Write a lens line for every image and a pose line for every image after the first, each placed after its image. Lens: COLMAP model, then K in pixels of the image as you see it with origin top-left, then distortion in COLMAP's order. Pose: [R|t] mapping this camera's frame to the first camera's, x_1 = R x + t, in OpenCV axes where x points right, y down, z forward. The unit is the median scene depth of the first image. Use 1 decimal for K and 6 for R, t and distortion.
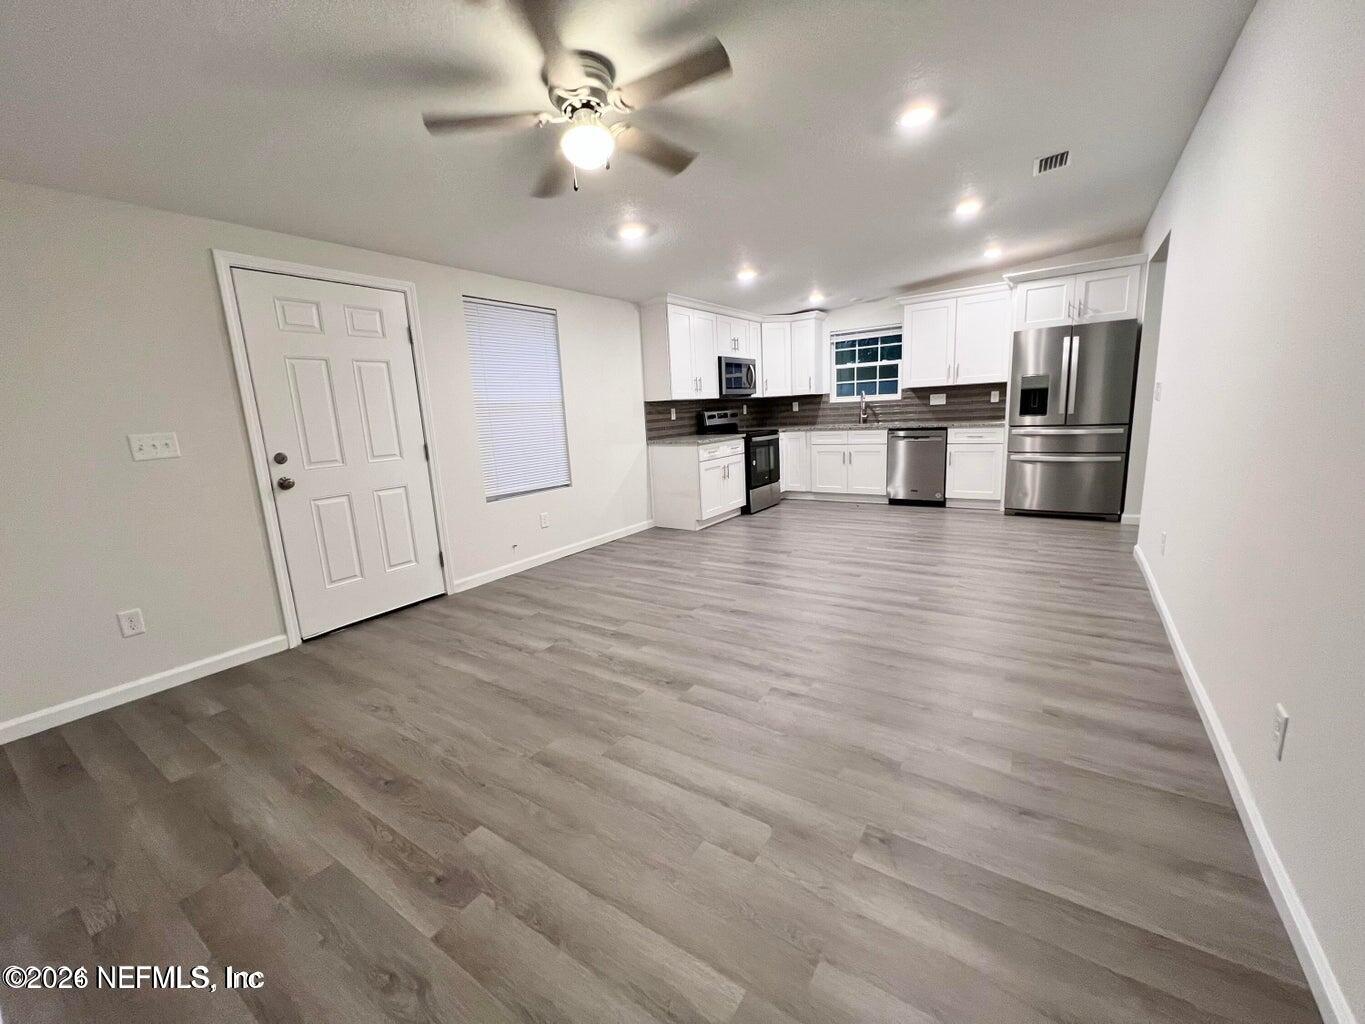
lens RADIAL K [[548.7, 0, 689.0], [0, 548.7, 509.1], [0, 0, 1]] dist [0.000969, 0.000200]
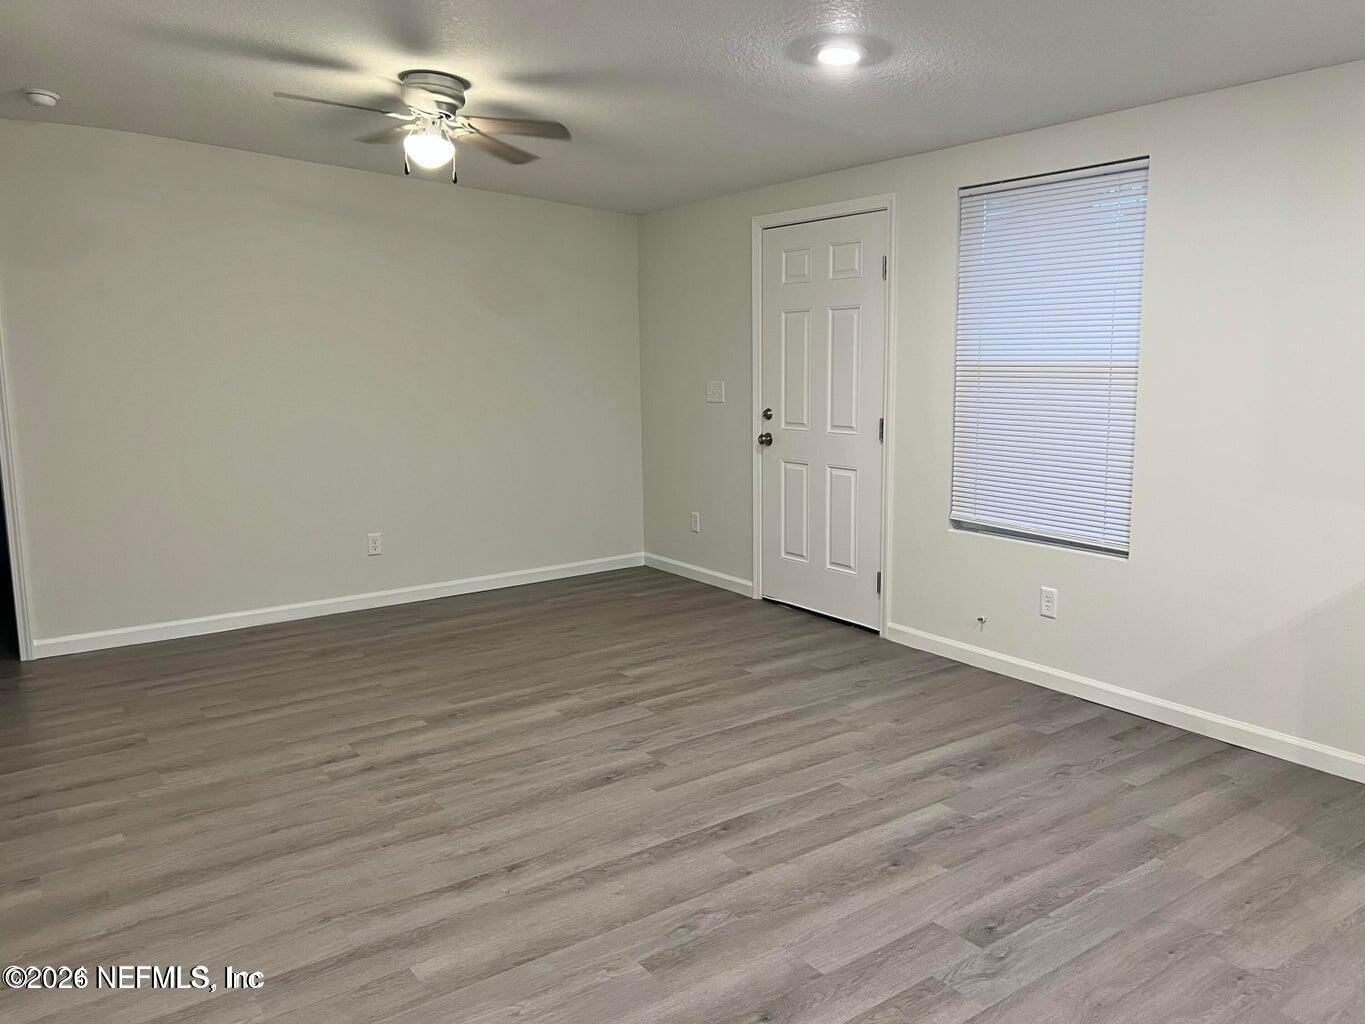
lens RADIAL K [[1020.3, 0, 685.9], [0, 1020.3, 512.6], [0, 0, 1]] dist [0.029698, -0.018921]
pose [[-0.351852, 0.204545, -0.913434, 0.970860], [-0.138761, 0.953654, 0.267001, -0.368753], [0.925713, 0.220694, -0.307163, 1.373739]]
